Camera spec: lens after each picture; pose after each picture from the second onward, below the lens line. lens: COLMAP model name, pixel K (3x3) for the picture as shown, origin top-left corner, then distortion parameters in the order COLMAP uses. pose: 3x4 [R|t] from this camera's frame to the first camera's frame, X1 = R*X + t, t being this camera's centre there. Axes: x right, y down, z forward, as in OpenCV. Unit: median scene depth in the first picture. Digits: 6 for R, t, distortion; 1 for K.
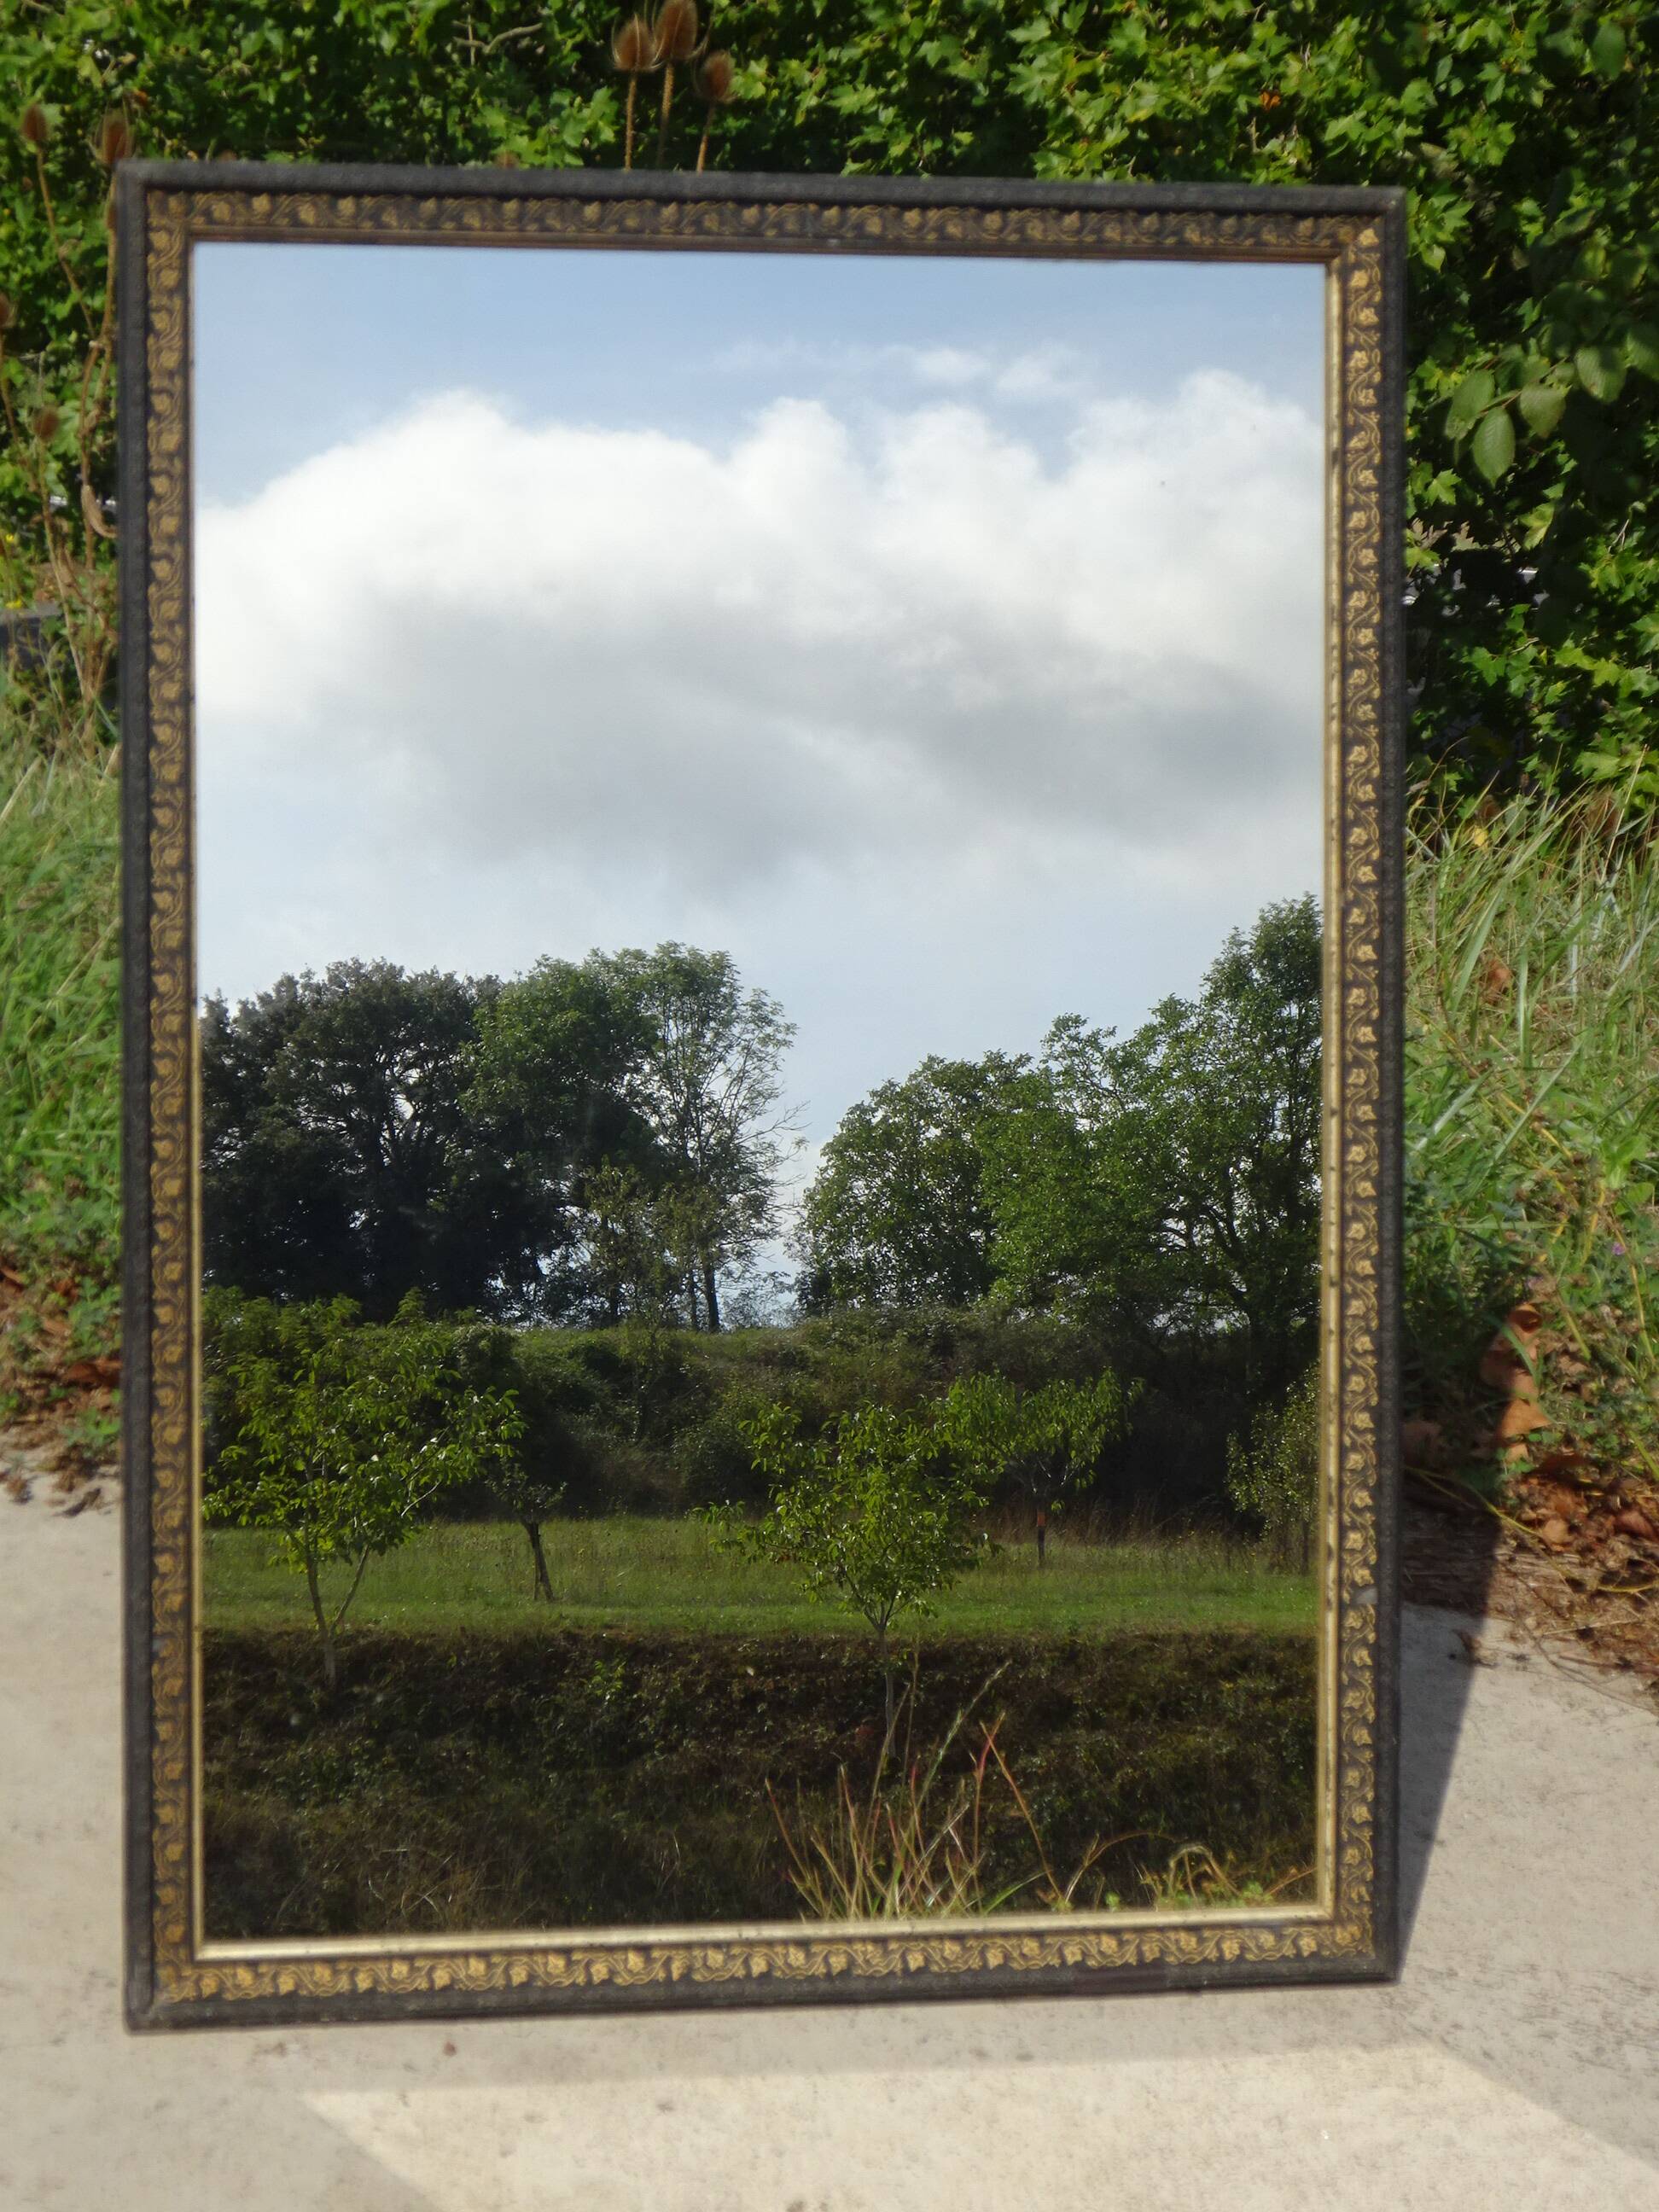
lens RADIAL K [[6014.4, 0, 829.5], [0, 6014.4, 1106.0], [0, 0, 1]] dist [-0.005559, -1.232009]
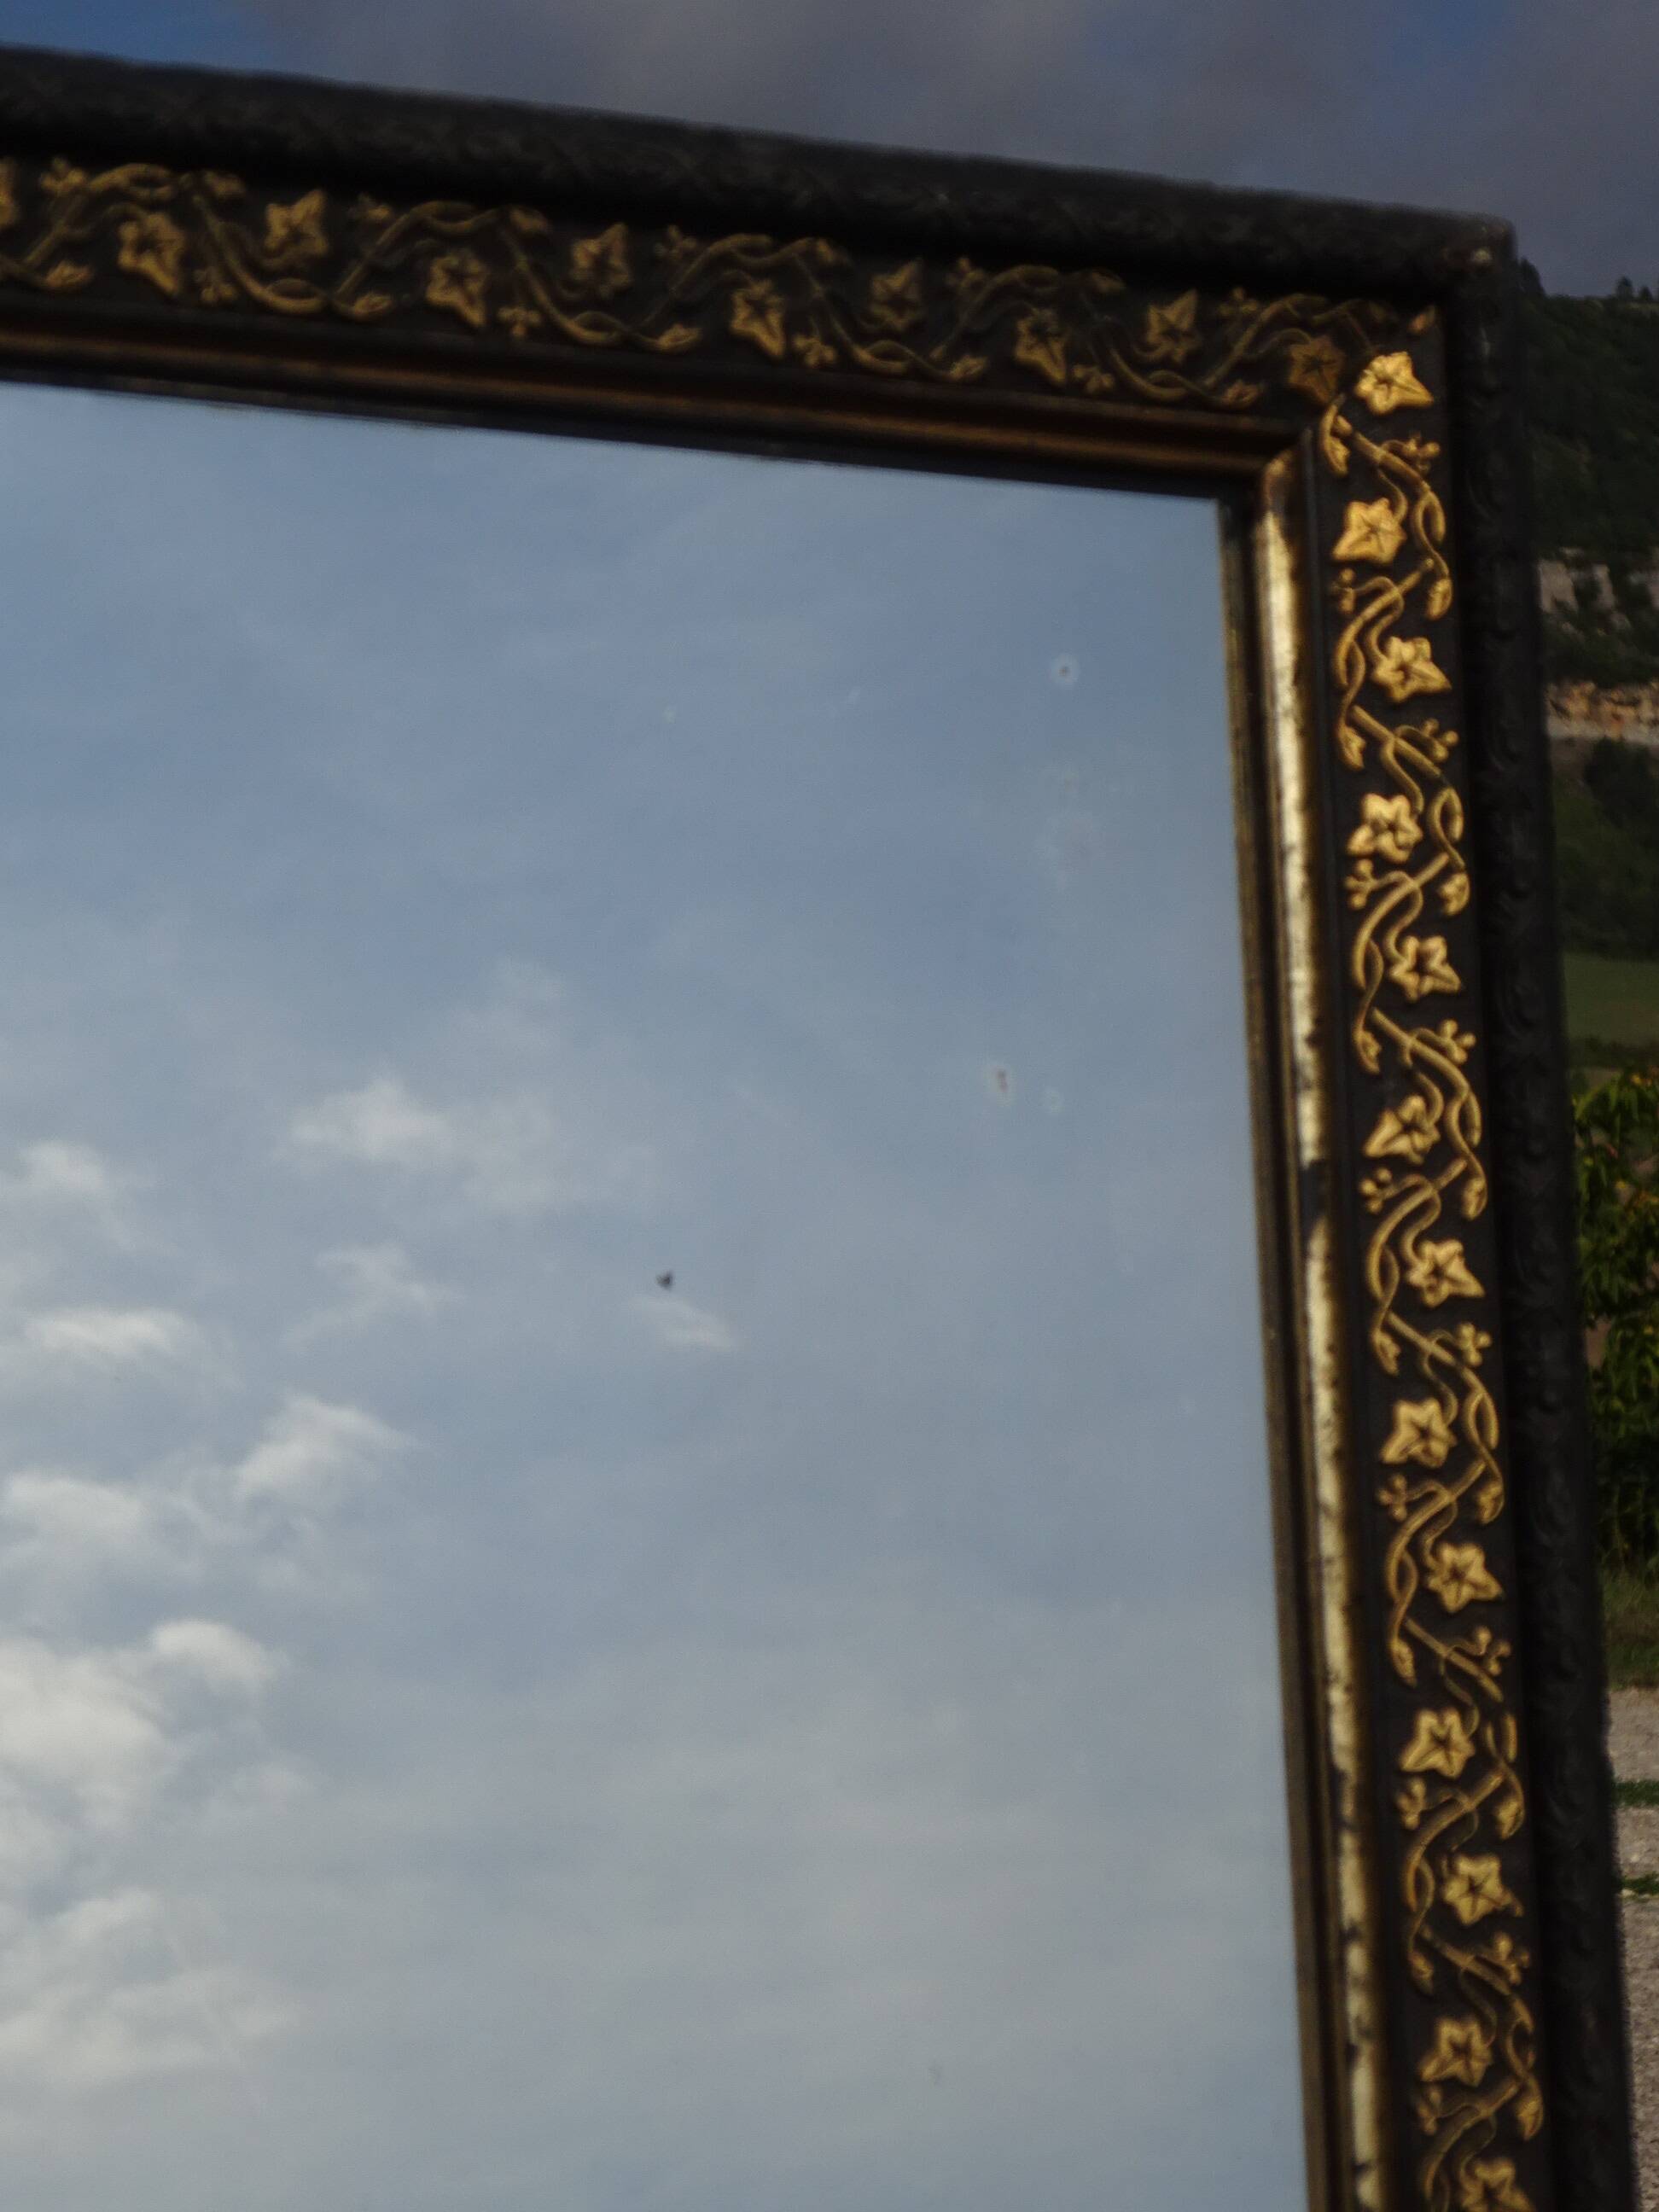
lens RADIAL K [[6014.4, 0, 829.5], [0, 6014.4, 1106.0], [0, 0, 1]] dist [-0.005559, -1.232009]
pose [[0.979225, 0.008618, 0.202592, 0.011627], [0.044676, 0.965376, -0.257007, -0.046372], [-0.197793, 0.260719, 0.944936, 0.760687]]
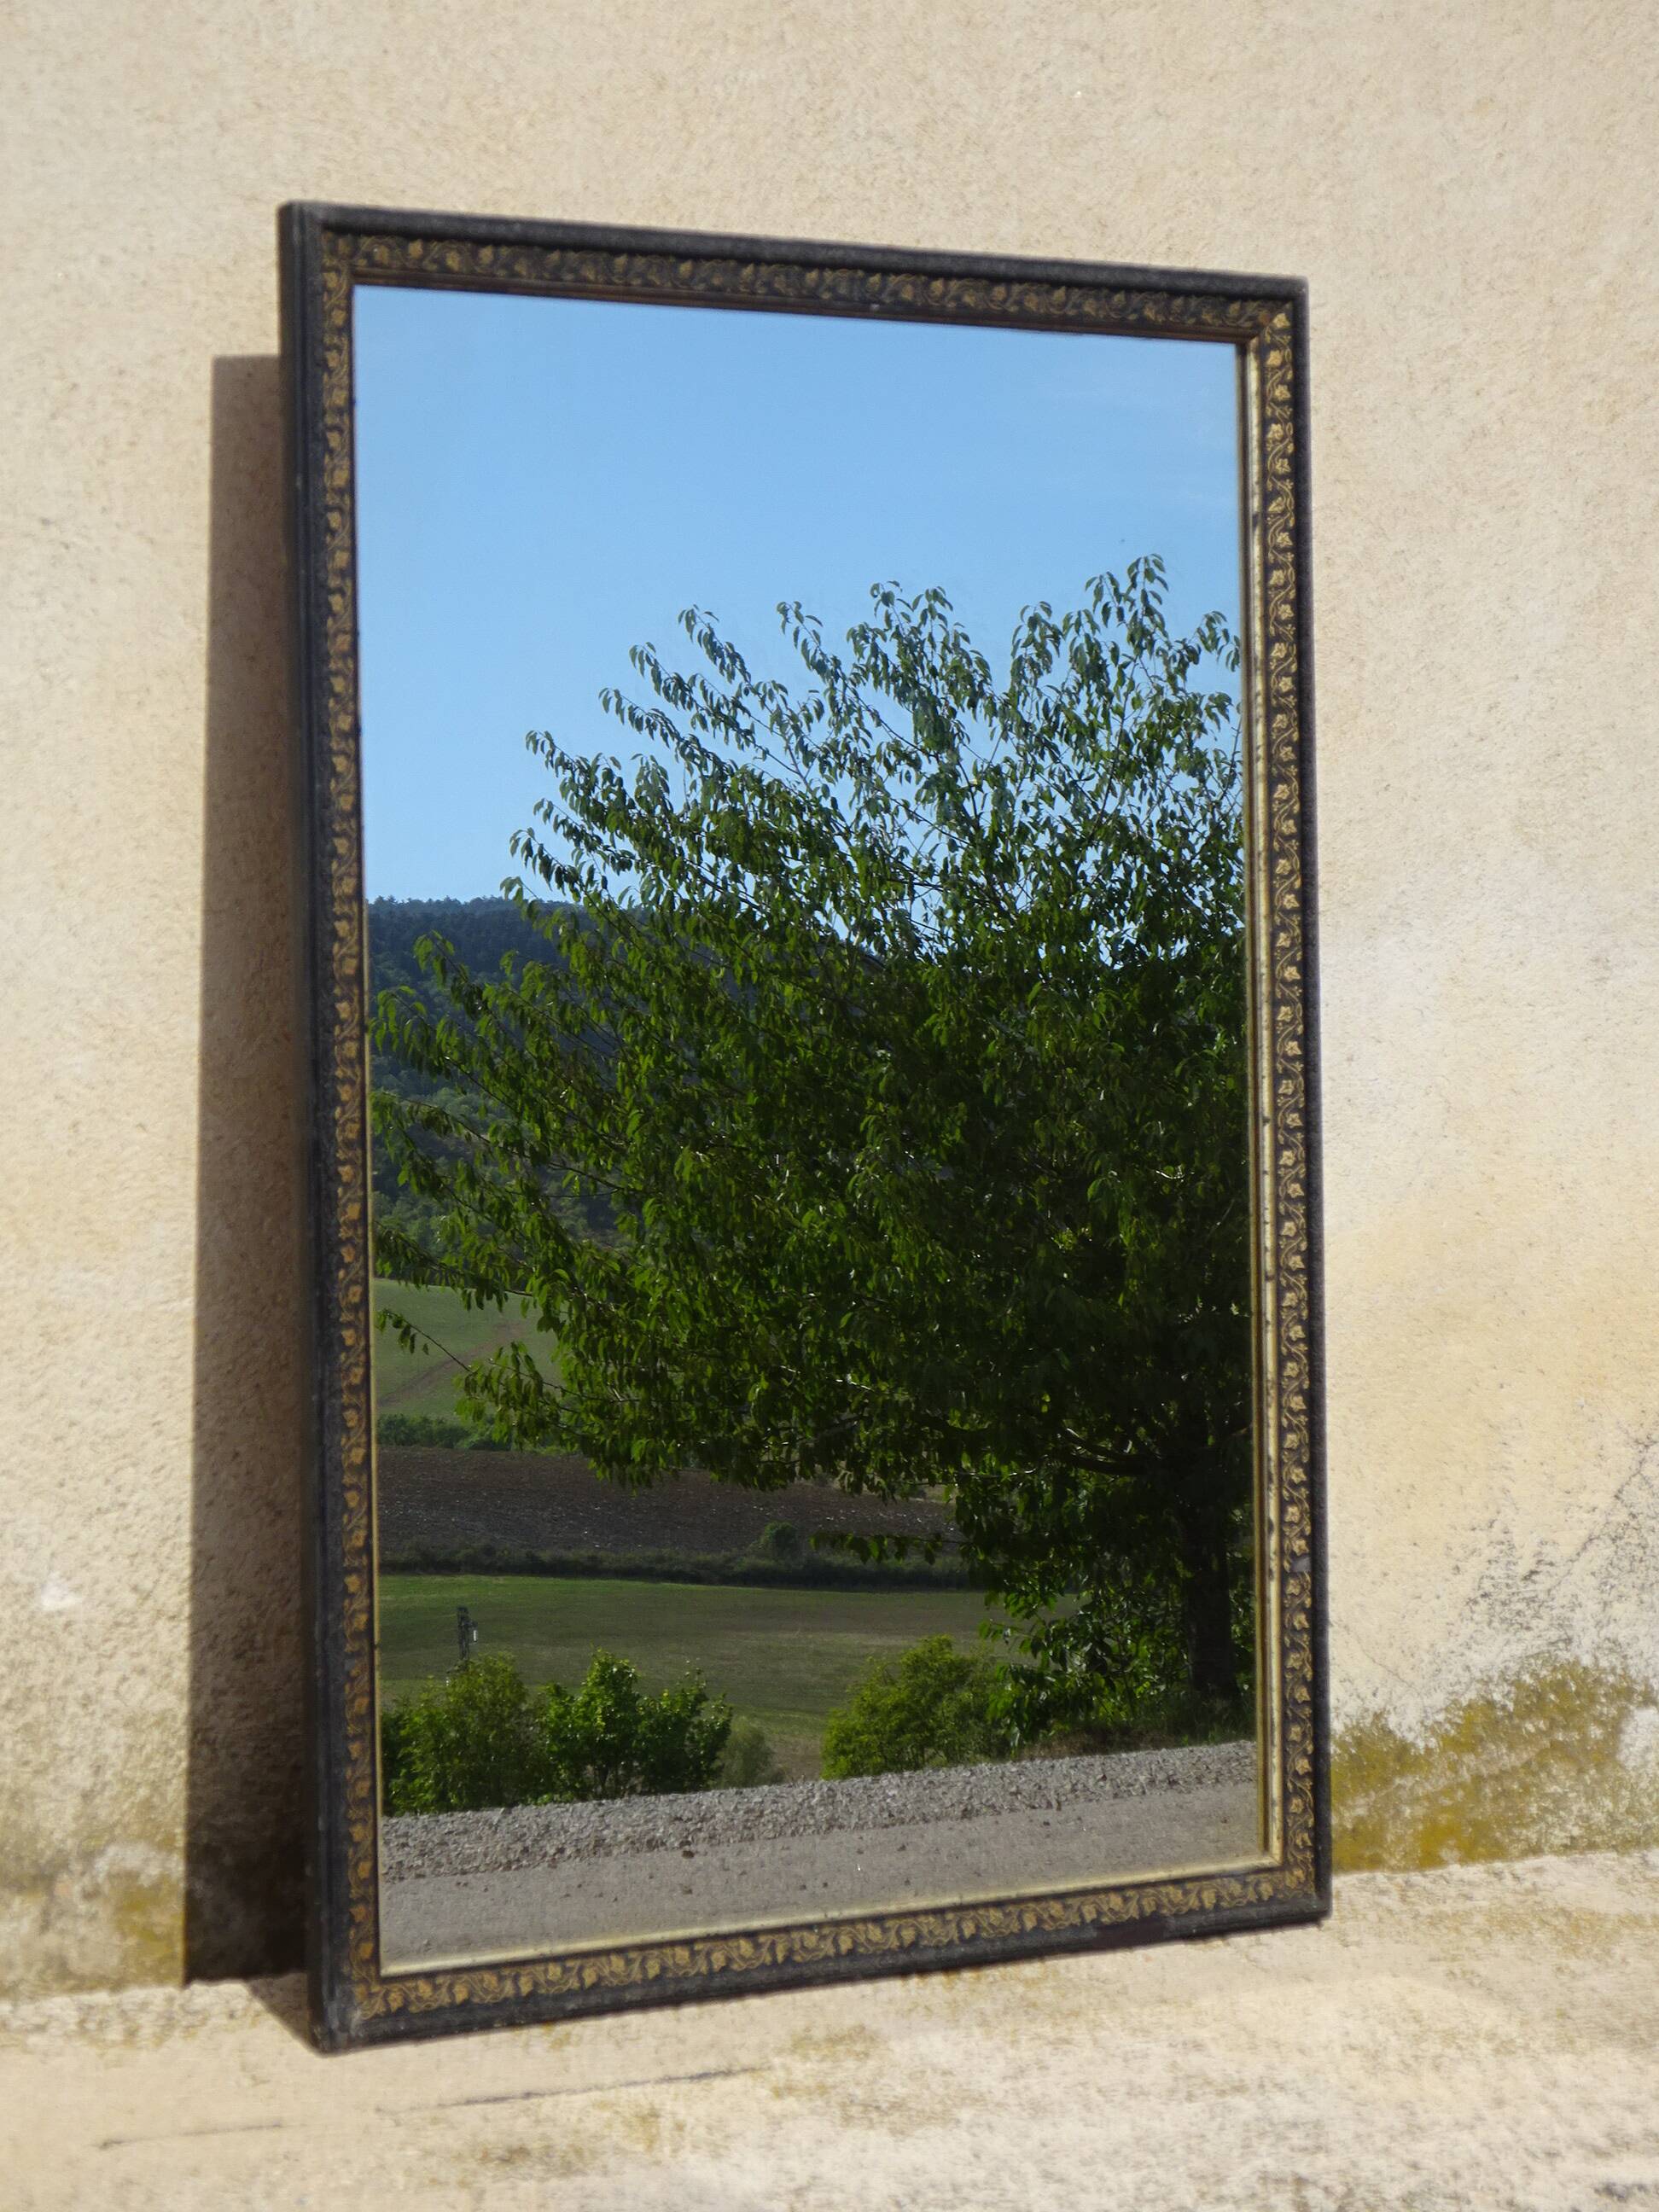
lens RADIAL K [[6014.4, 0, 829.5], [0, 6014.4, 1106.0], [0, 0, 1]] dist [-0.005559, -1.232009]
pose [[0.911435, -0.020930, 0.410911, -0.437902], [0.035047, 0.999025, -0.026852, 0.025023], [-0.409948, 0.038875, 0.911280, 0.040560]]
